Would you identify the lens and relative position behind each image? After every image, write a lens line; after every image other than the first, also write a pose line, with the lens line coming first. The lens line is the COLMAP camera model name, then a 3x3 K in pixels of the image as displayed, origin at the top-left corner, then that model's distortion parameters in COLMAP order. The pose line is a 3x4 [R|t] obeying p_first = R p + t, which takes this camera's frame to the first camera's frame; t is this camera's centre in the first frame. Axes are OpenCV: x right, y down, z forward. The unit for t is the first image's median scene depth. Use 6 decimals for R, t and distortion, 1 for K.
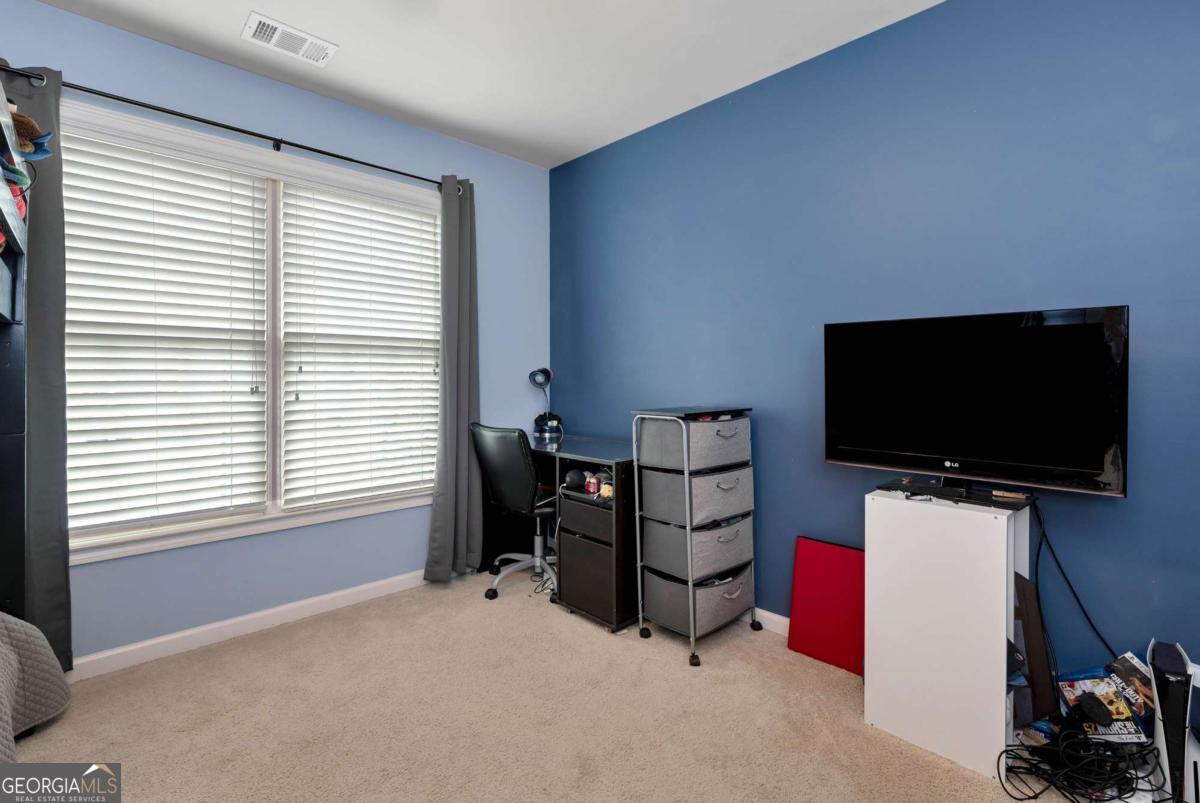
lens RADIAL K [[553.8, 0, 601.2], [0, 553.8, 378.3], [0, 0, 1]] dist [0.000950, 0.000363]
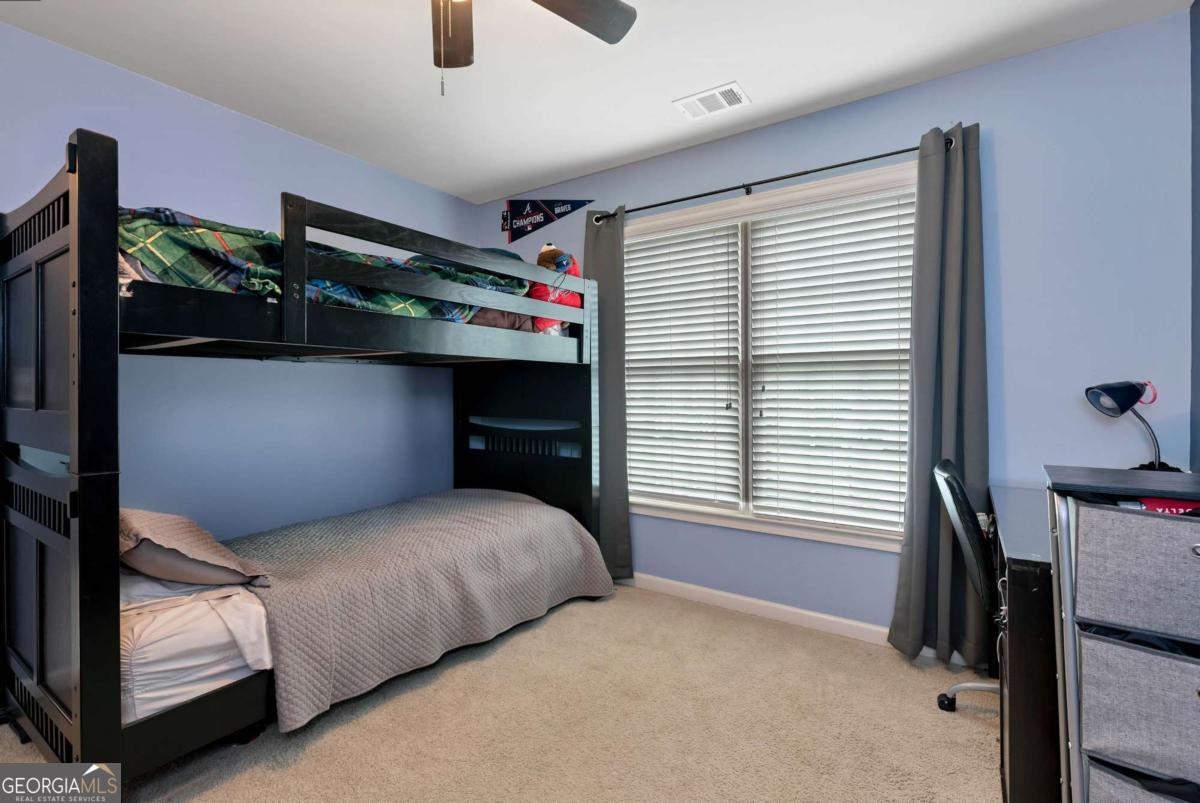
lens RADIAL K [[534.3, 0, 606.5], [0, 534.3, 404.5], [0, 0, 1]] dist [-0.000839, 0.000180]
pose [[0.211399, 0.019937, -0.977196, 0.426454], [-0.006399, 0.999799, 0.019014, -0.002723], [0.977379, 0.002234, 0.211484, 0.489531]]
